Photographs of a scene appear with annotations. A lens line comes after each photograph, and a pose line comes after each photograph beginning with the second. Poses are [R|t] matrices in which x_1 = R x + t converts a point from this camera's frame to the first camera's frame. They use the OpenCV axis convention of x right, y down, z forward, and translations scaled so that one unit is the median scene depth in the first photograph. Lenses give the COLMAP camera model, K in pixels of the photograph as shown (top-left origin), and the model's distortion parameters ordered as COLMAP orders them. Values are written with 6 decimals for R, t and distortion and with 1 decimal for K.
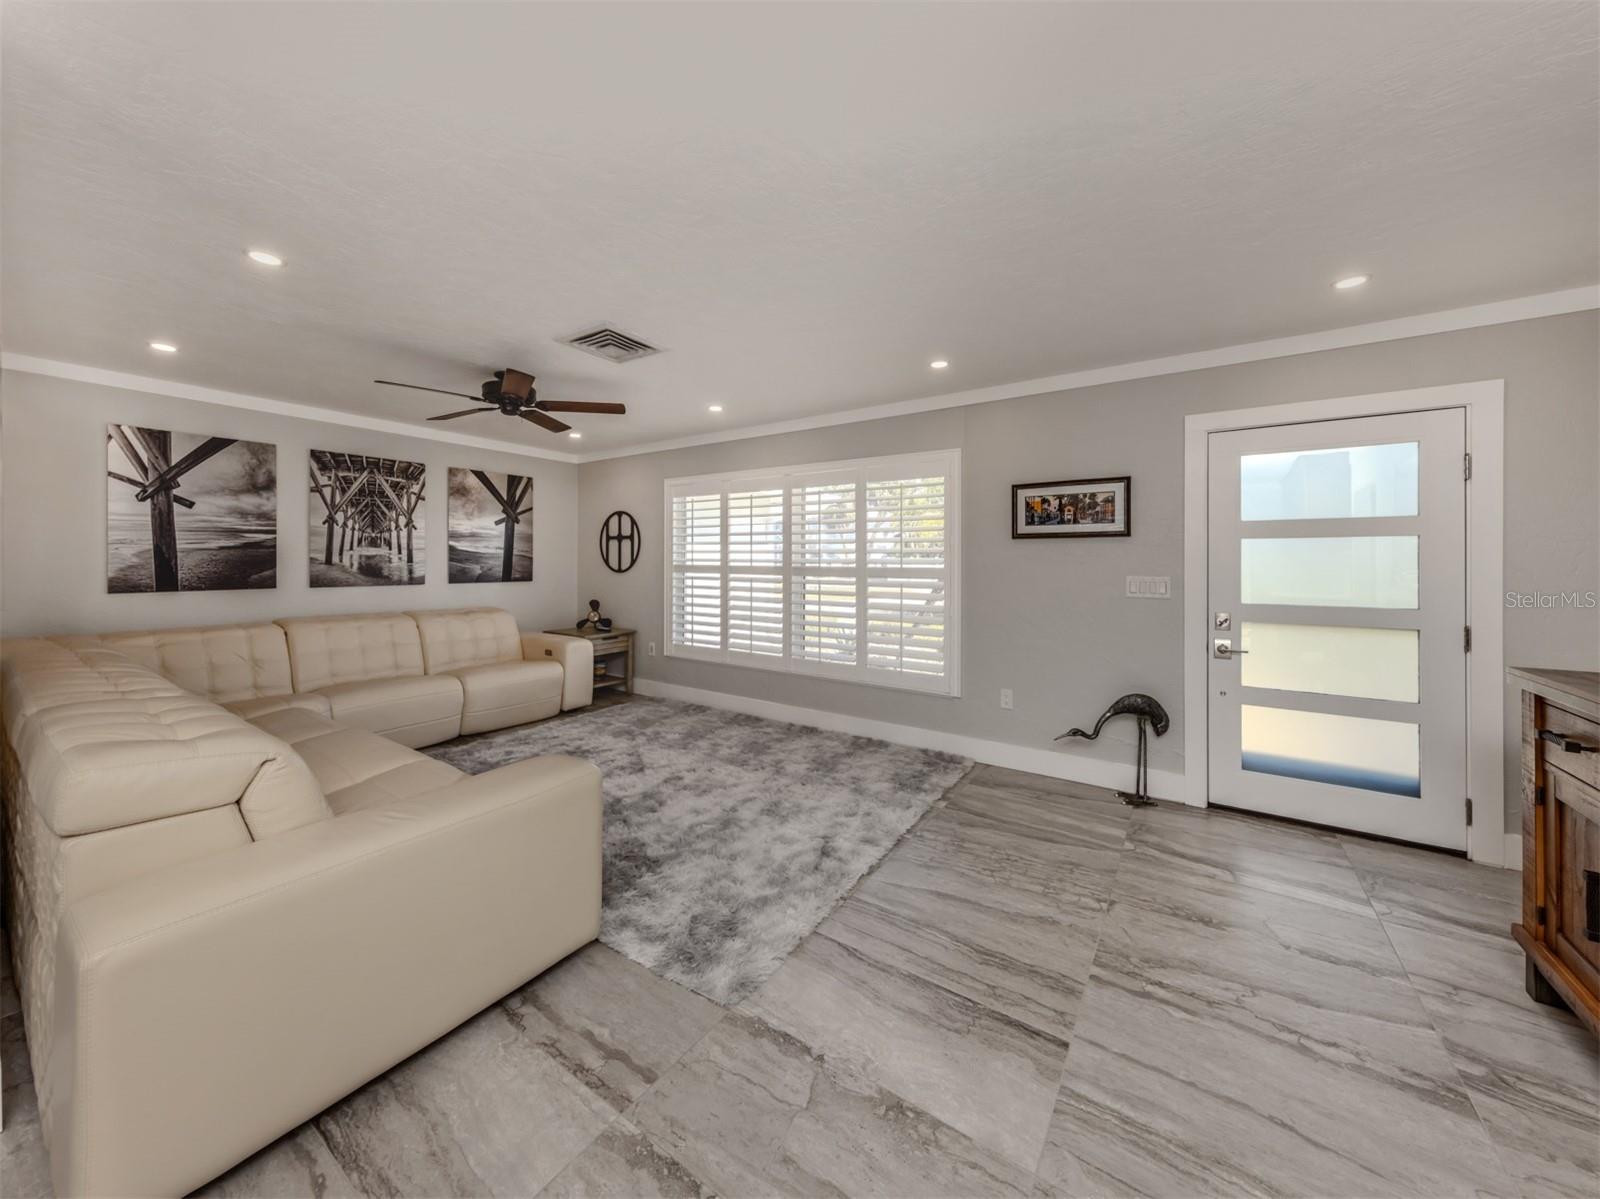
lens RADIAL K [[602.1, 0, 817.8], [0, 602.1, 563.5], [0, 0, 1]] dist [0.009181, -0.000316]
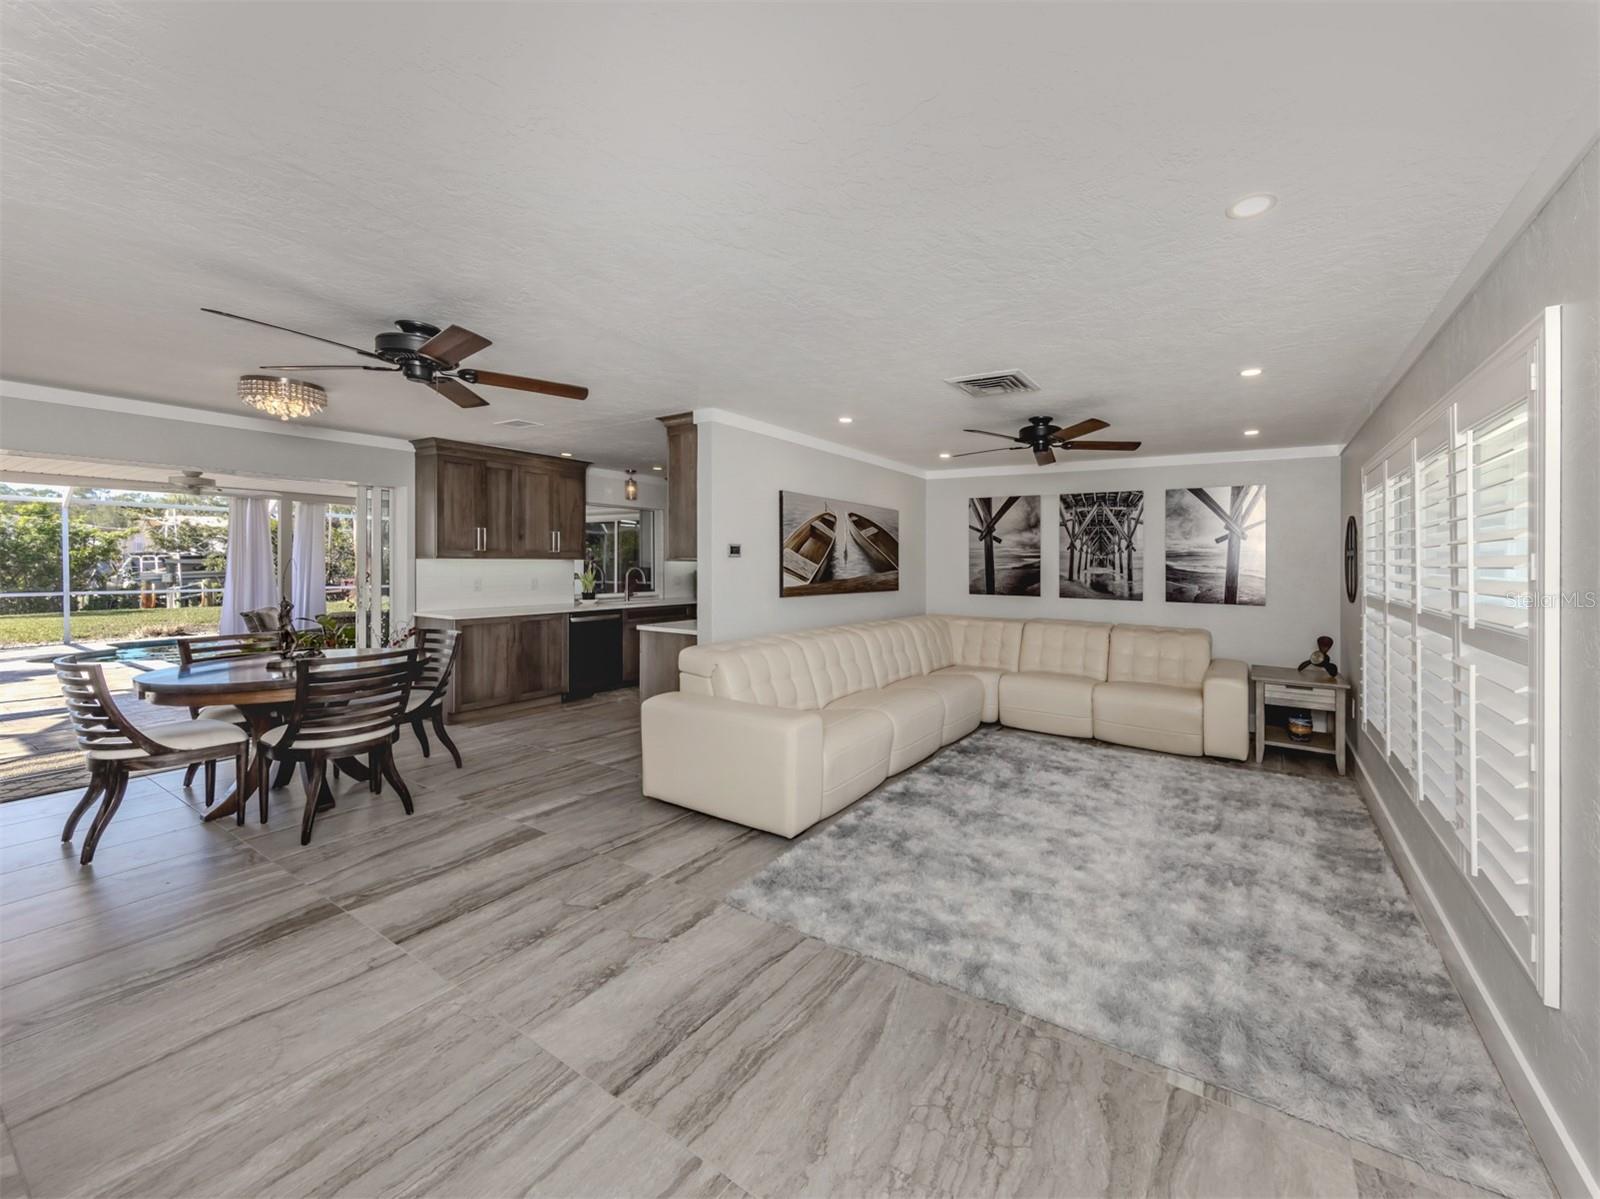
lens RADIAL K [[602.1, 0, 817.8], [0, 602.1, 563.5], [0, 0, 1]] dist [0.009181, -0.000316]
pose [[0.003189, 0.000043, -0.999995, 0.513704], [-0.015135, 0.999885, -0.000005, -0.028539], [0.999880, 0.015135, 0.003189, 0.481131]]
